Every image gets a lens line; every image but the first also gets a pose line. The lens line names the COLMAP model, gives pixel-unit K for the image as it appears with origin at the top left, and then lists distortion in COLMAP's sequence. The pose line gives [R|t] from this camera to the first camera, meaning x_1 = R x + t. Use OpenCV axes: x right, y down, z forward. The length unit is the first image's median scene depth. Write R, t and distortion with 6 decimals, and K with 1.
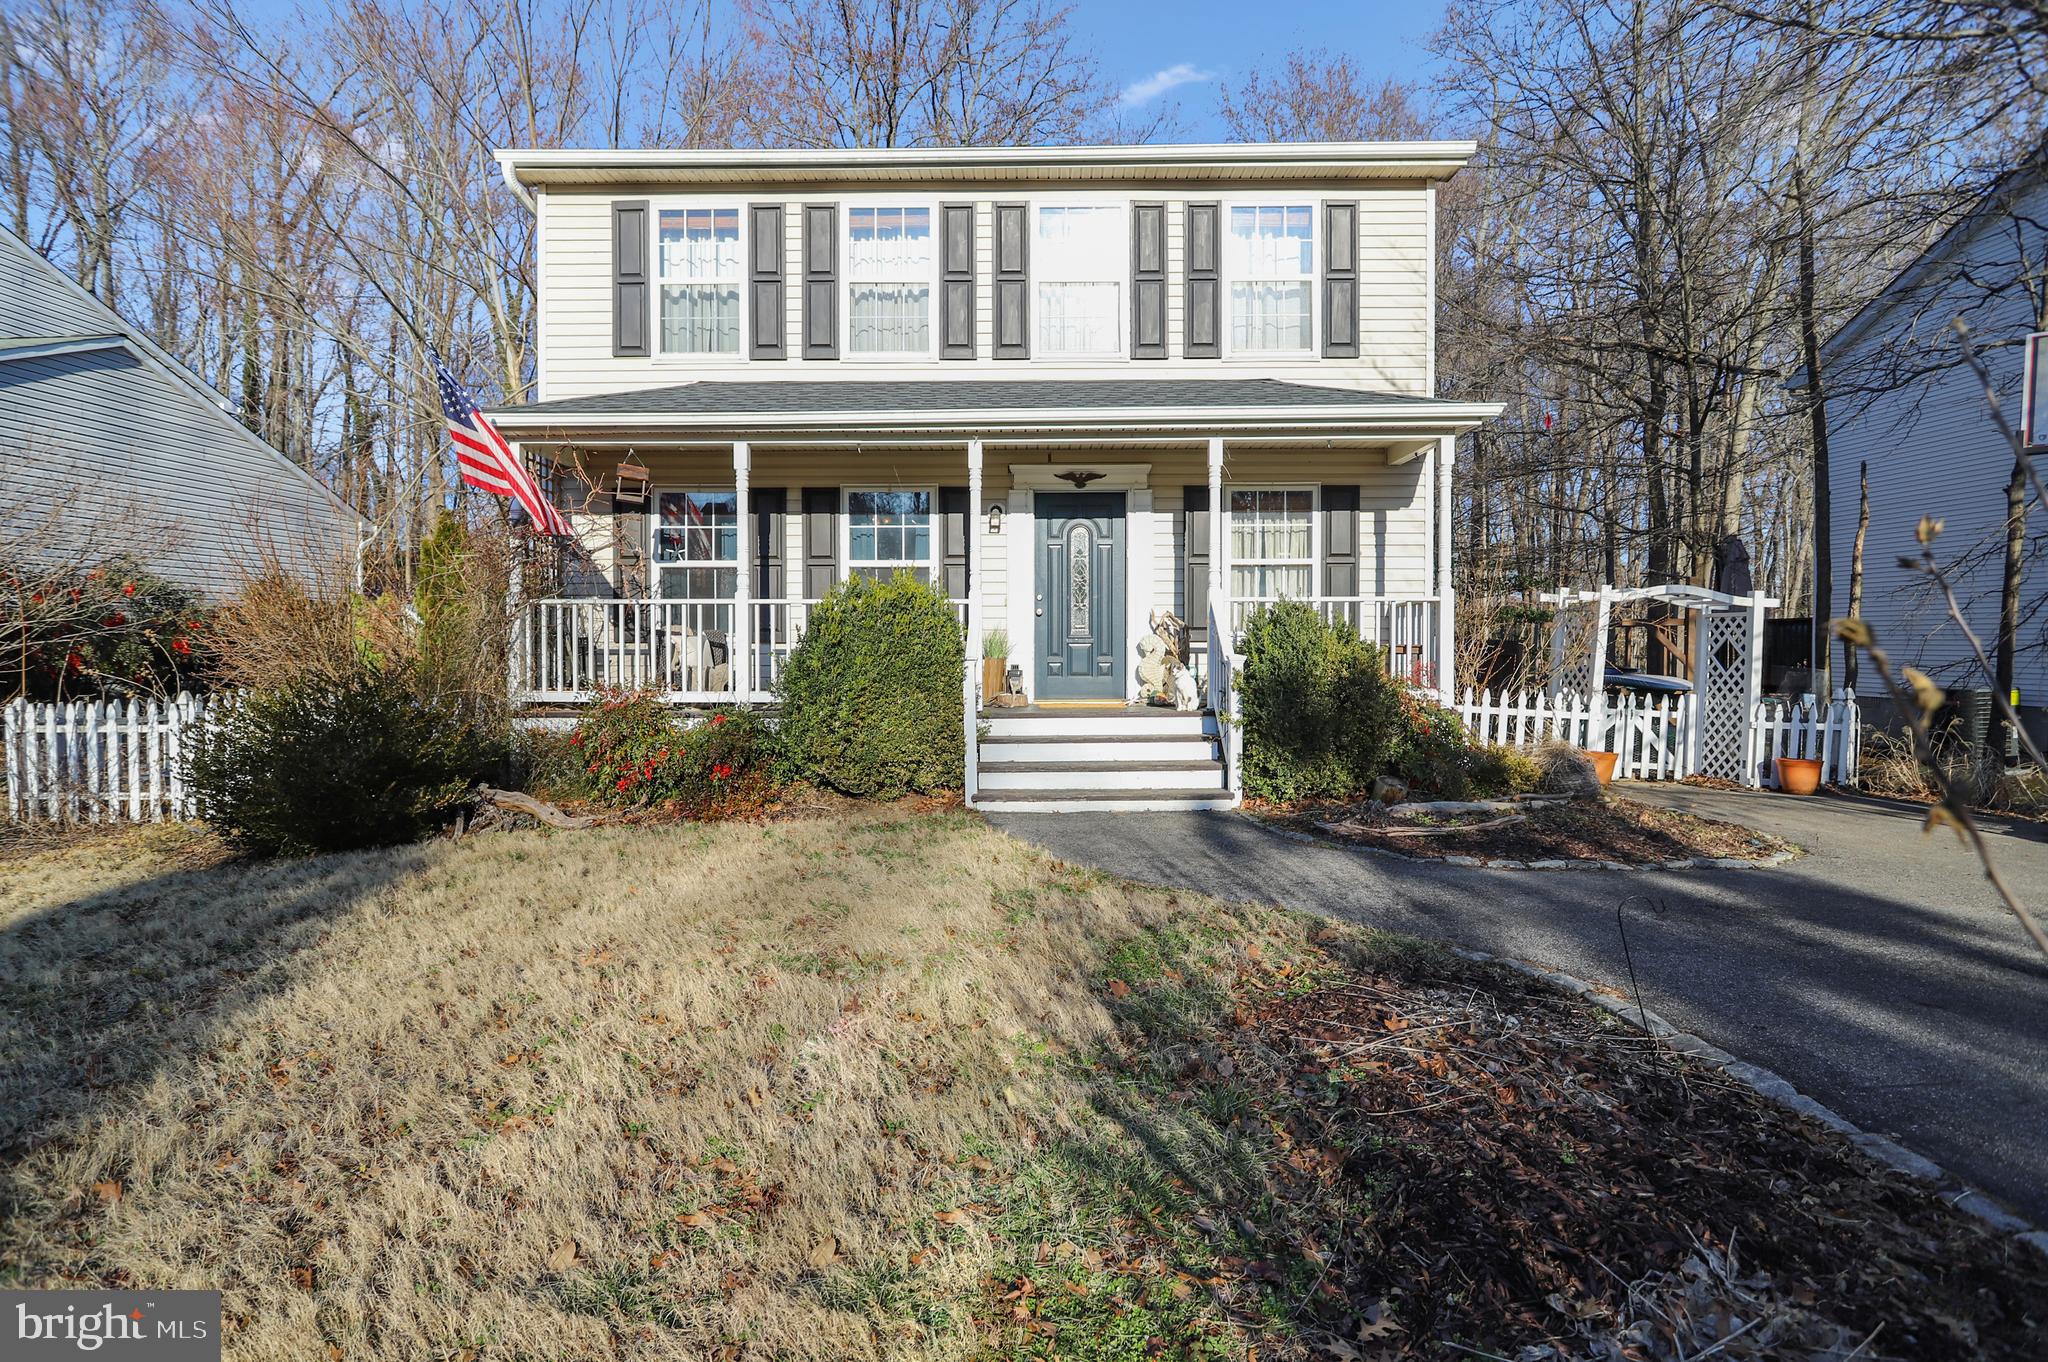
lens RADIAL K [[1036.0, 0, 1041.0], [0, 1036.0, 660.1], [0, 0, 1]] dist [-0.021289, 0.003398]
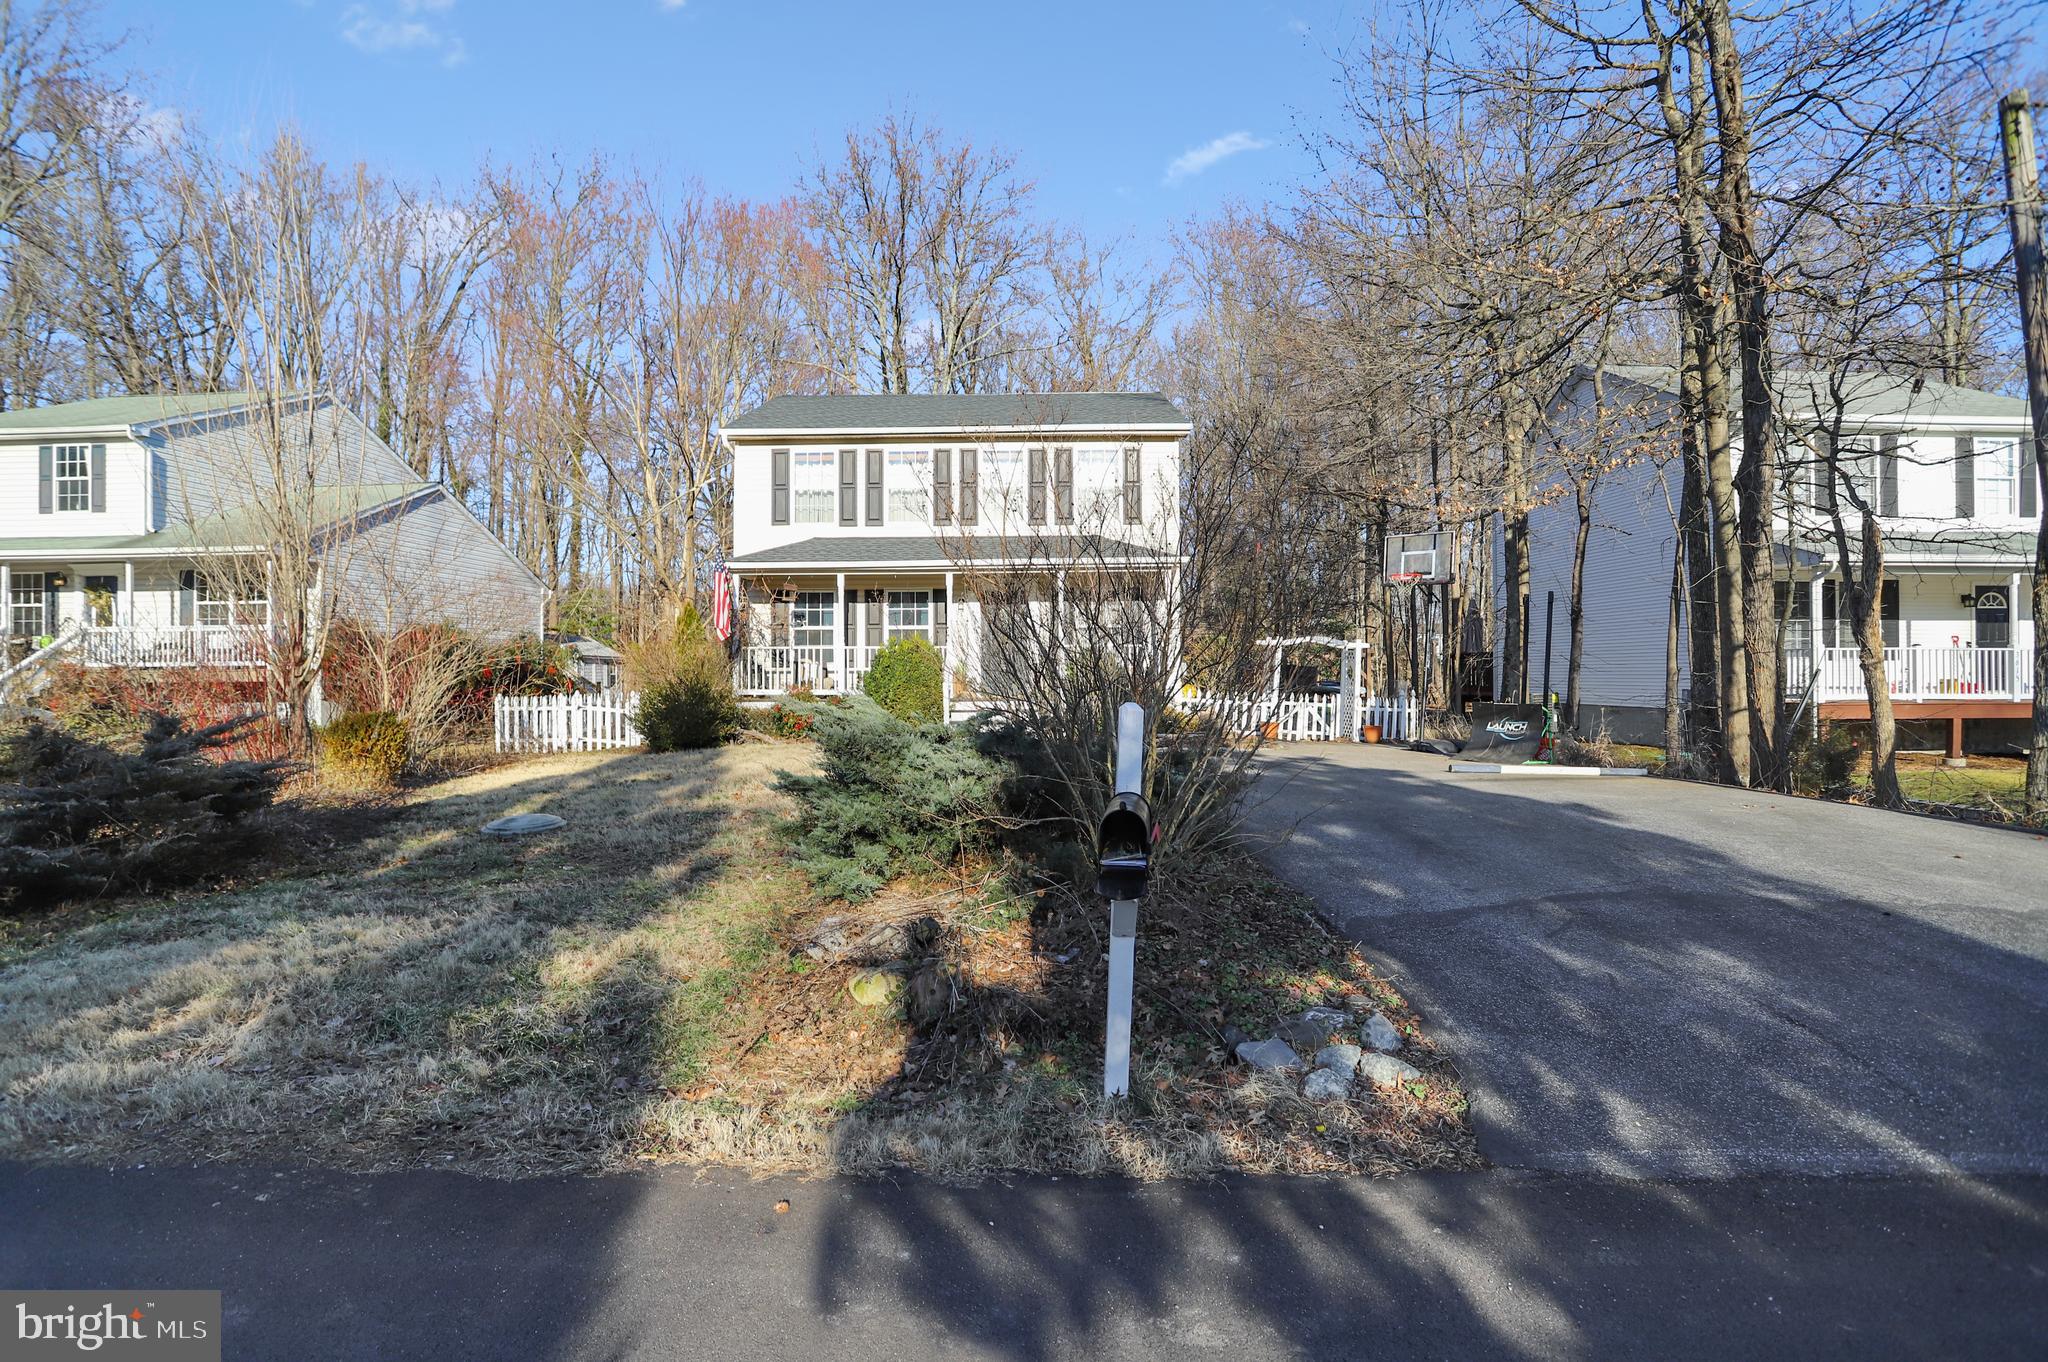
lens RADIAL K [[811.5, 0, 1011.2], [0, 811.5, 659.1], [0, 0, 1]] dist [-0.003299, -0.000032]
pose [[0.999974, -0.001586, -0.007090, 0.064135], [0.001382, 0.999586, -0.028754, 0.013630], [0.007133, 0.028743, 0.999561, -0.569350]]
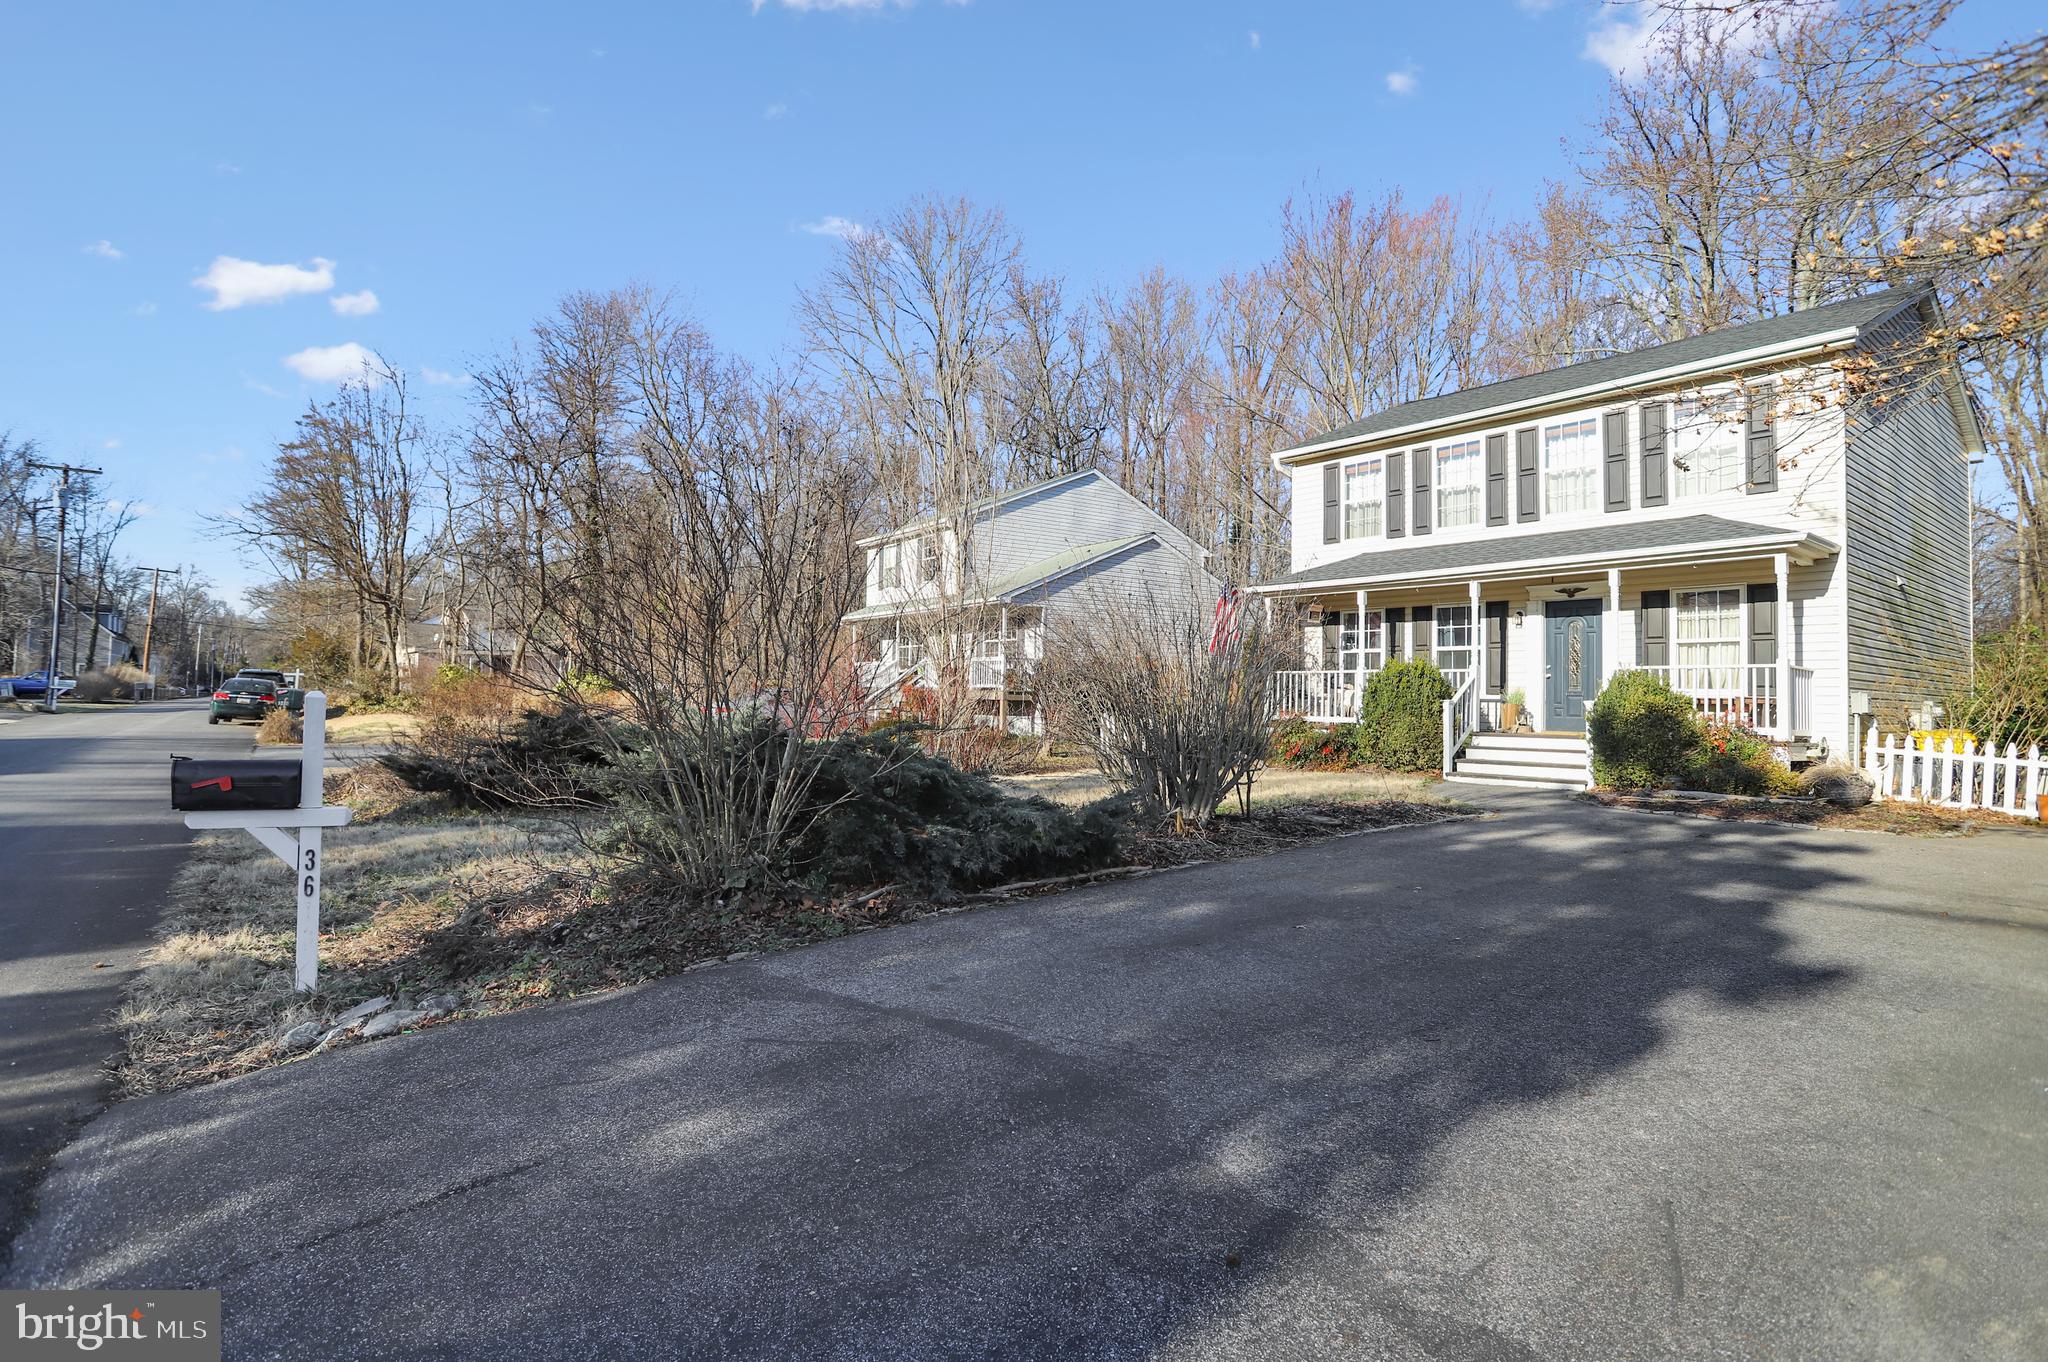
lens RADIAL K [[1036.0, 0, 1100.1], [0, 1036.0, 680.7], [0, 0, 1]] dist [-0.021289, 0.003398]
pose [[0.681464, -0.001510, -0.731850, 0.708400], [-0.024185, 0.999405, -0.024583, 0.018009], [0.731452, 0.034452, 0.681022, -0.608758]]
